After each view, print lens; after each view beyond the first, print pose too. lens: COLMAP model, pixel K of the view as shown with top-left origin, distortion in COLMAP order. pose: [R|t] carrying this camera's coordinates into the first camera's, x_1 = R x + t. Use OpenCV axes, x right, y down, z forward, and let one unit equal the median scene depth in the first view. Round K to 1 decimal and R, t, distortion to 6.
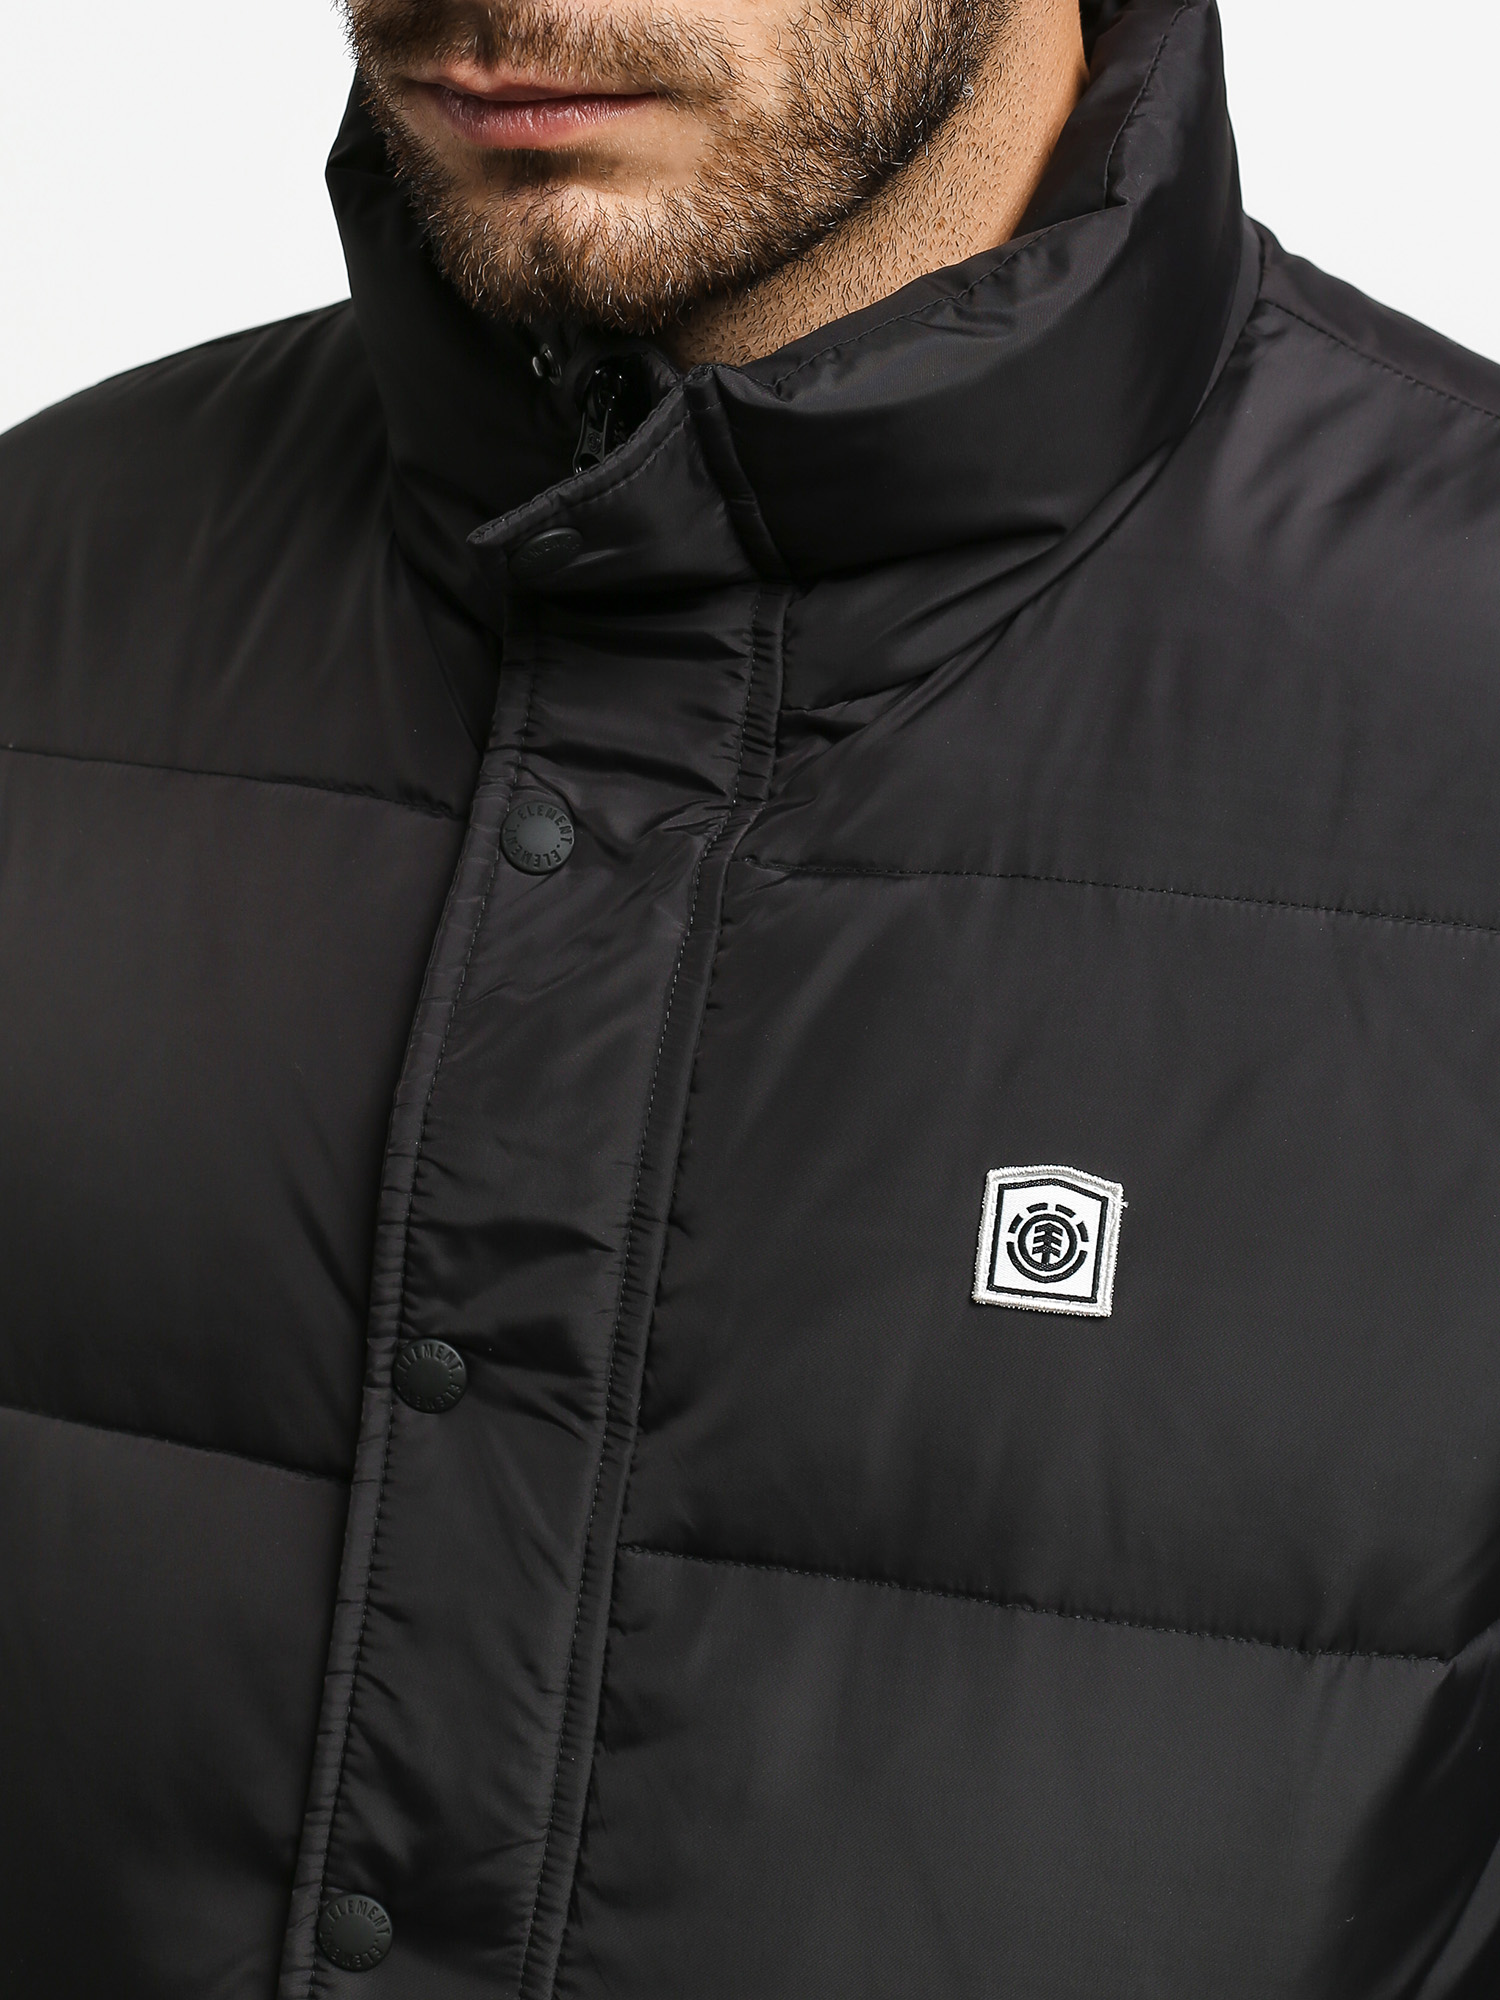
lens RADIAL K [[2859.8, 0, 750.0], [0, 2859.8, 1000.0], [0, 0, 1]] dist [-0.003883, 1.580642]
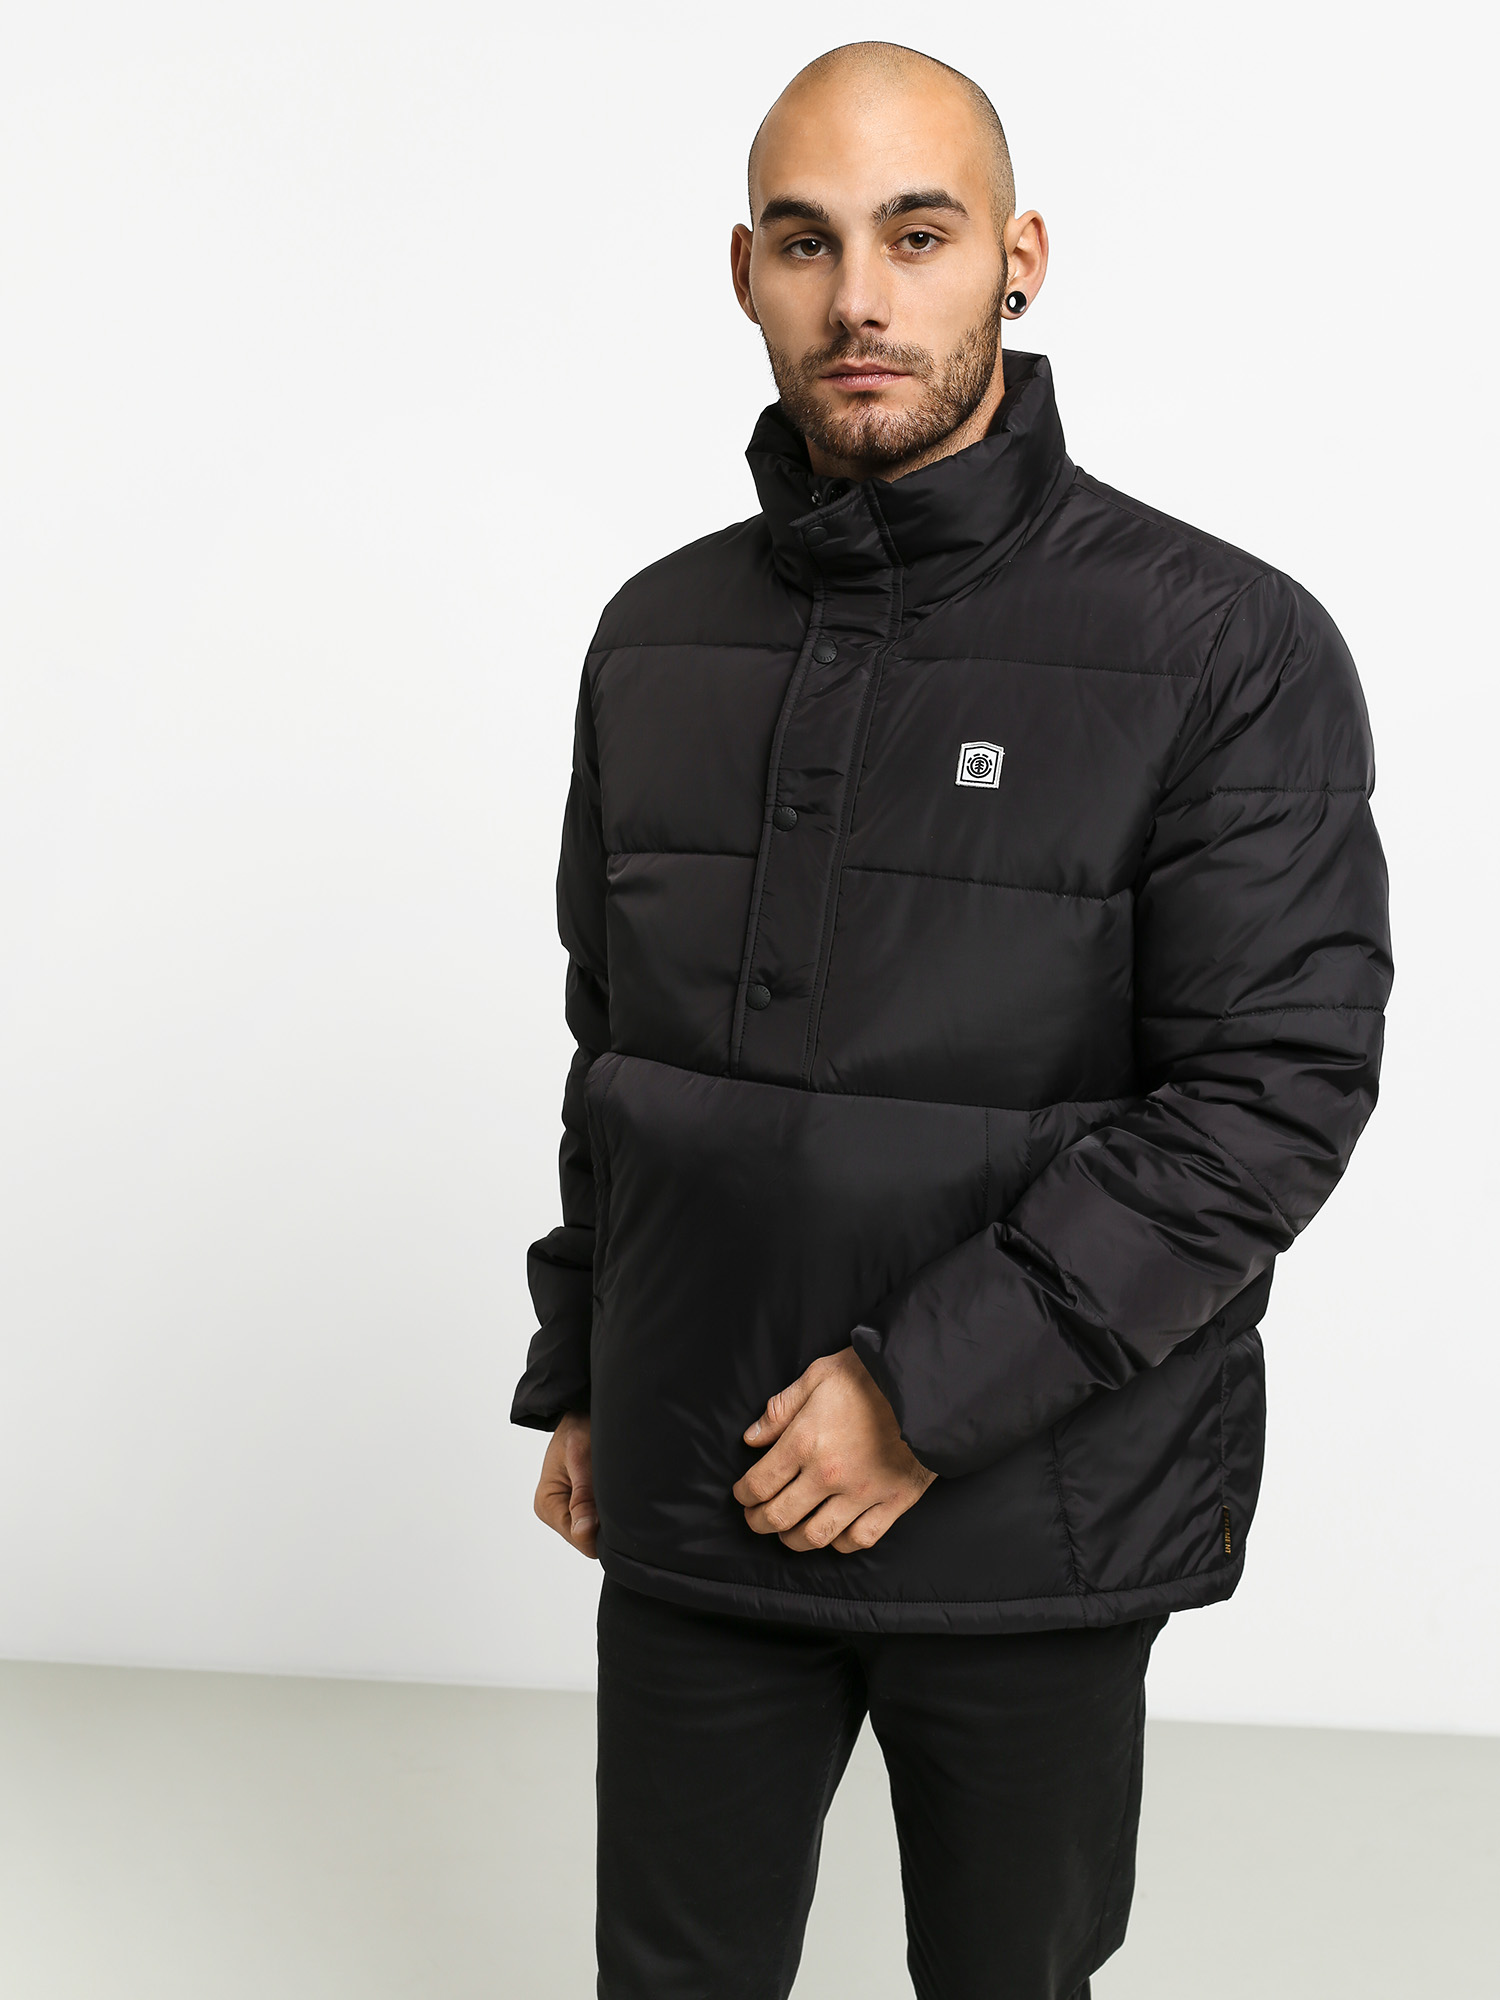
lens RADIAL K [[2859.8, 0, 750.0], [0, 2859.8, 1000.0], [0, 0, 1]] dist [-0.003883, 1.580642]
pose [[0.994168, 0.015975, -0.106653, 0.185084], [-0.025883, 0.995406, -0.092179, 0.616038], [0.104691, 0.094402, 0.990014, -2.062672]]
